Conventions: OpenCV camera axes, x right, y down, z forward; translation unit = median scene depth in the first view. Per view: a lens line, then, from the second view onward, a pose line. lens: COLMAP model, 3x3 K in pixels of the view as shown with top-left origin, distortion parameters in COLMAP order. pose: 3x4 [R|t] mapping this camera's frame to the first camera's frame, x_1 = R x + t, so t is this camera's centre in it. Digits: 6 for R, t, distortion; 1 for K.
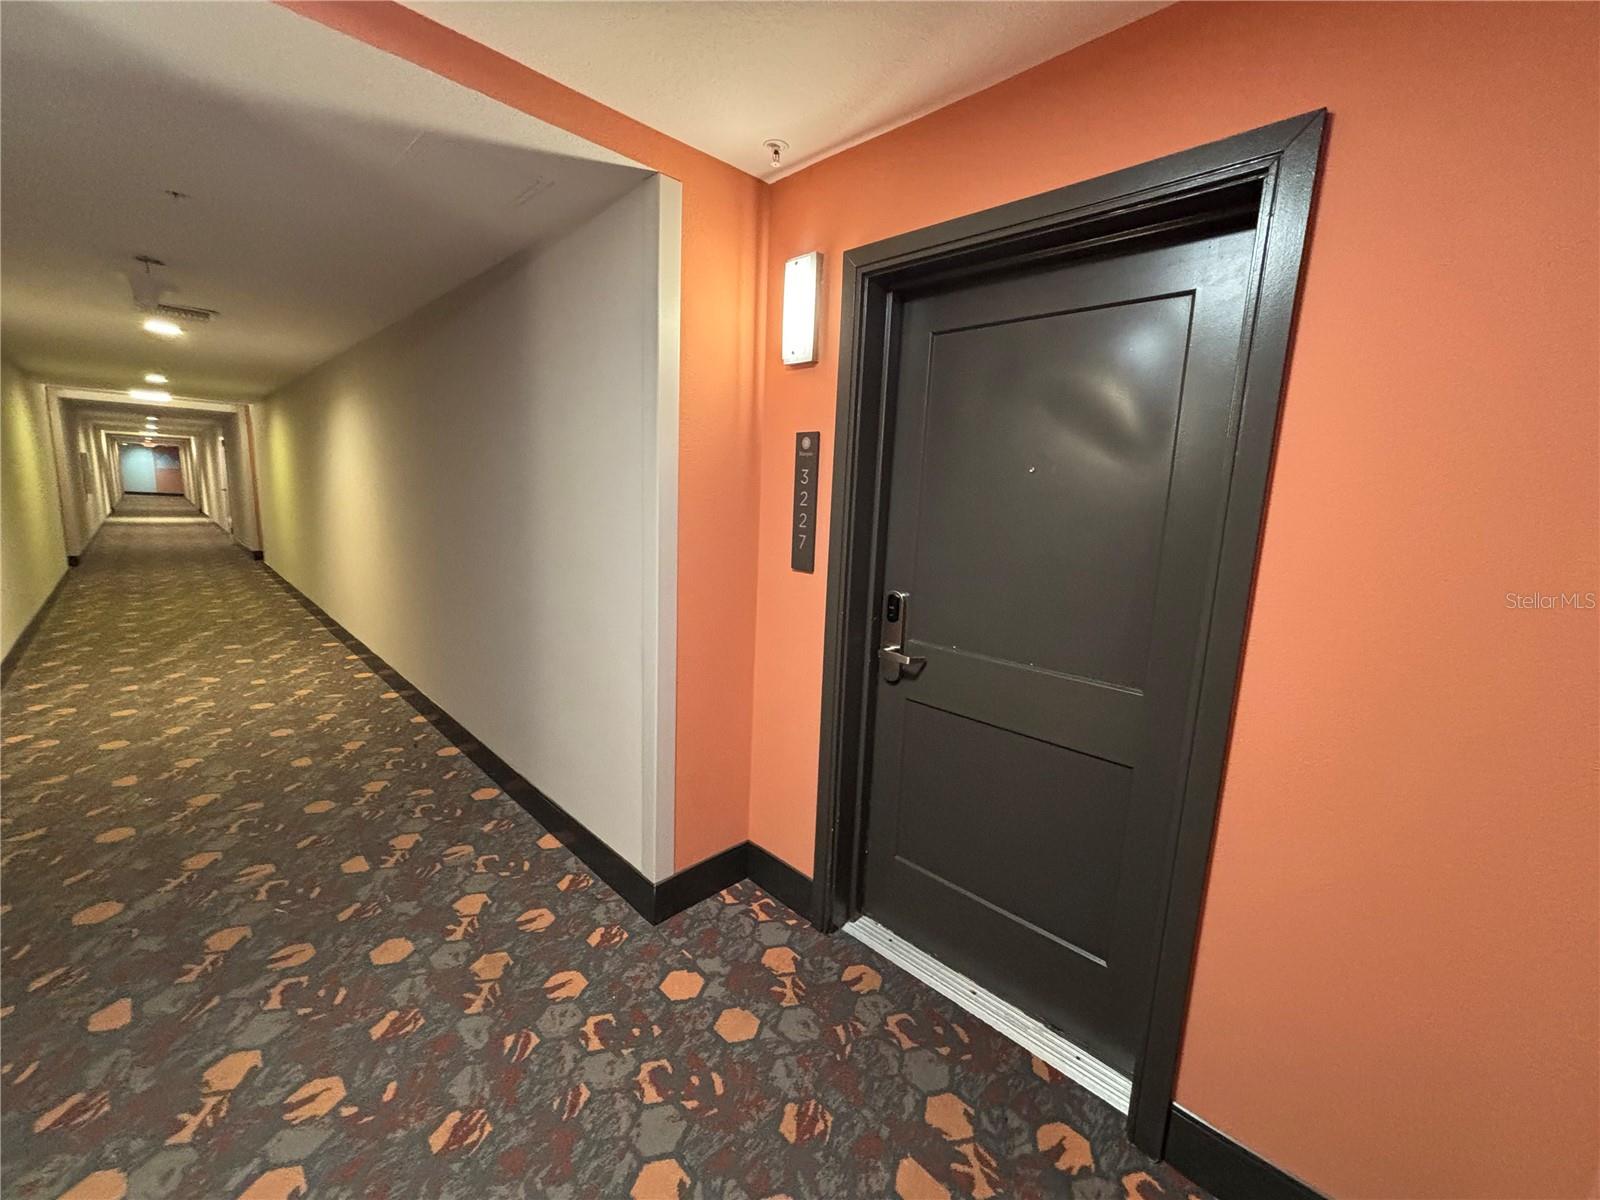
lens RADIAL K [[640.9, 0, 786.7], [0, 640.9, 594.9], [0, 0, 1]] dist [-0.003639, 0.000684]
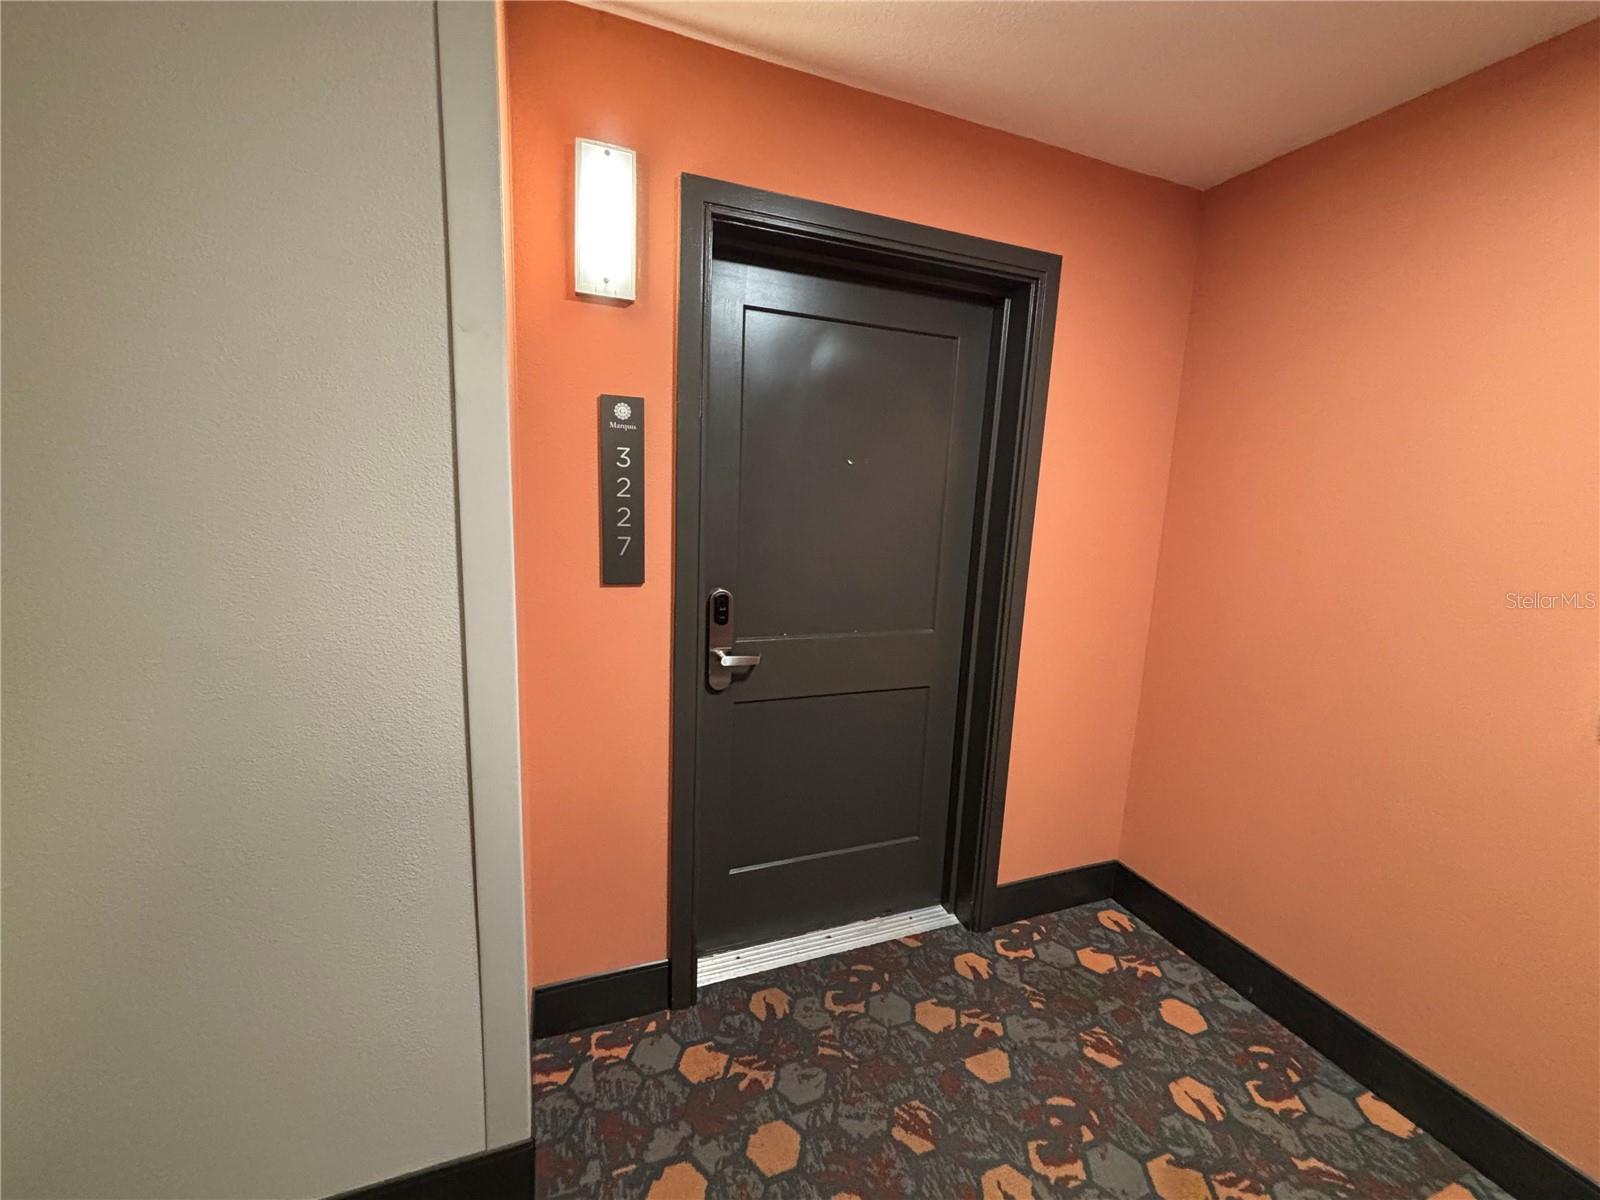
lens RADIAL K [[640.9, 0, 789.8], [0, 640.9, 605.2], [0, 0, 1]] dist [-0.003639, 0.000684]
pose [[0.403130, -0.170384, 0.899142, -0.672681], [0.124603, 0.983585, 0.130520, -0.101138], [-0.906620, 0.059420, 0.417743, 0.601615]]
